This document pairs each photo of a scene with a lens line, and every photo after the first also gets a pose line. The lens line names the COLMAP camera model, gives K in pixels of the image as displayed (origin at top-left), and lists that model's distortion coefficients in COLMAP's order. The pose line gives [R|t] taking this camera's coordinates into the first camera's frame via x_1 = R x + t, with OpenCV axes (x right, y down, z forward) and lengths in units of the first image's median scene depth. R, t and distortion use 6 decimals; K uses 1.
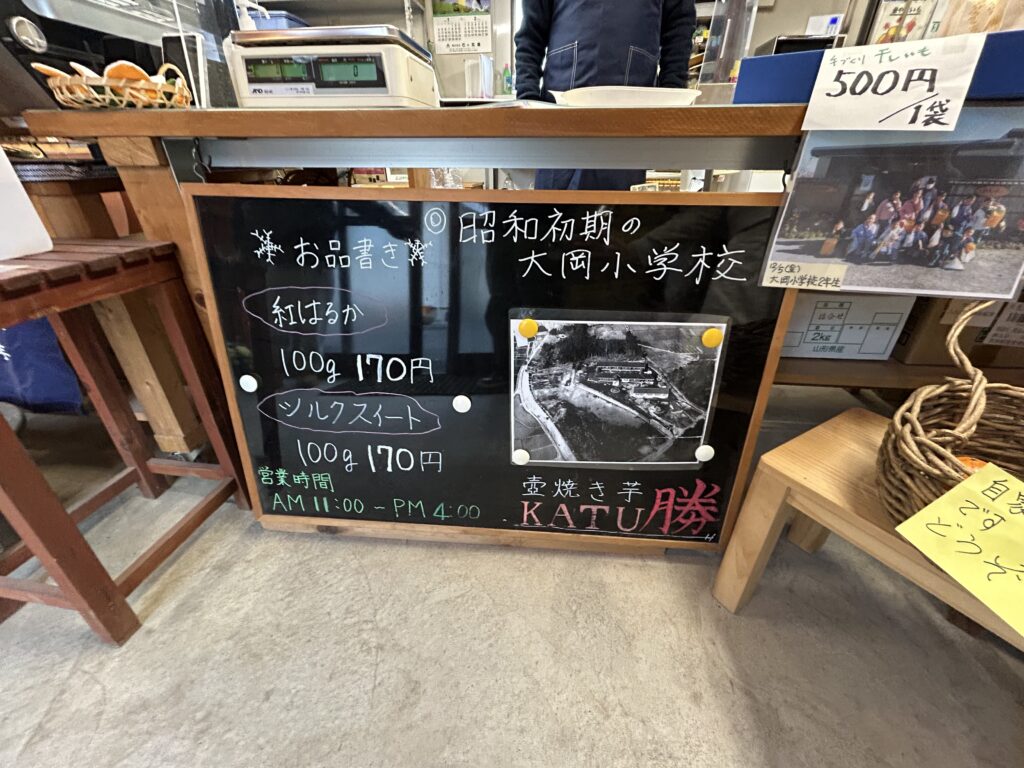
lens RADIAL K [[412.5, 0, 512.0], [0, 412.5, 384.0], [0, 0, 1]] dist [-0.000880, 0.000041]
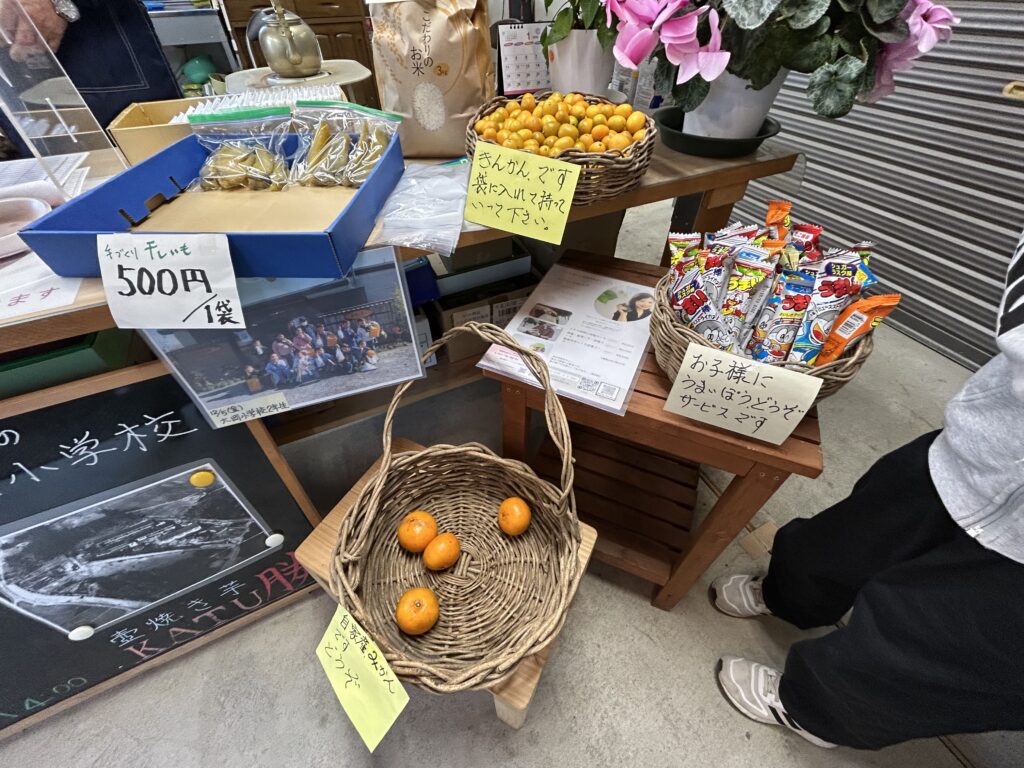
lens RADIAL K [[412.5, 0, 512.0], [0, 412.5, 384.0], [0, 0, 1]] dist [-0.000880, 0.000041]
pose [[0.850872, -0.382088, 0.360590, 0.983339], [0.259151, 0.902283, 0.344565, -0.544957], [-0.457009, -0.199734, 0.866746, -0.212526]]
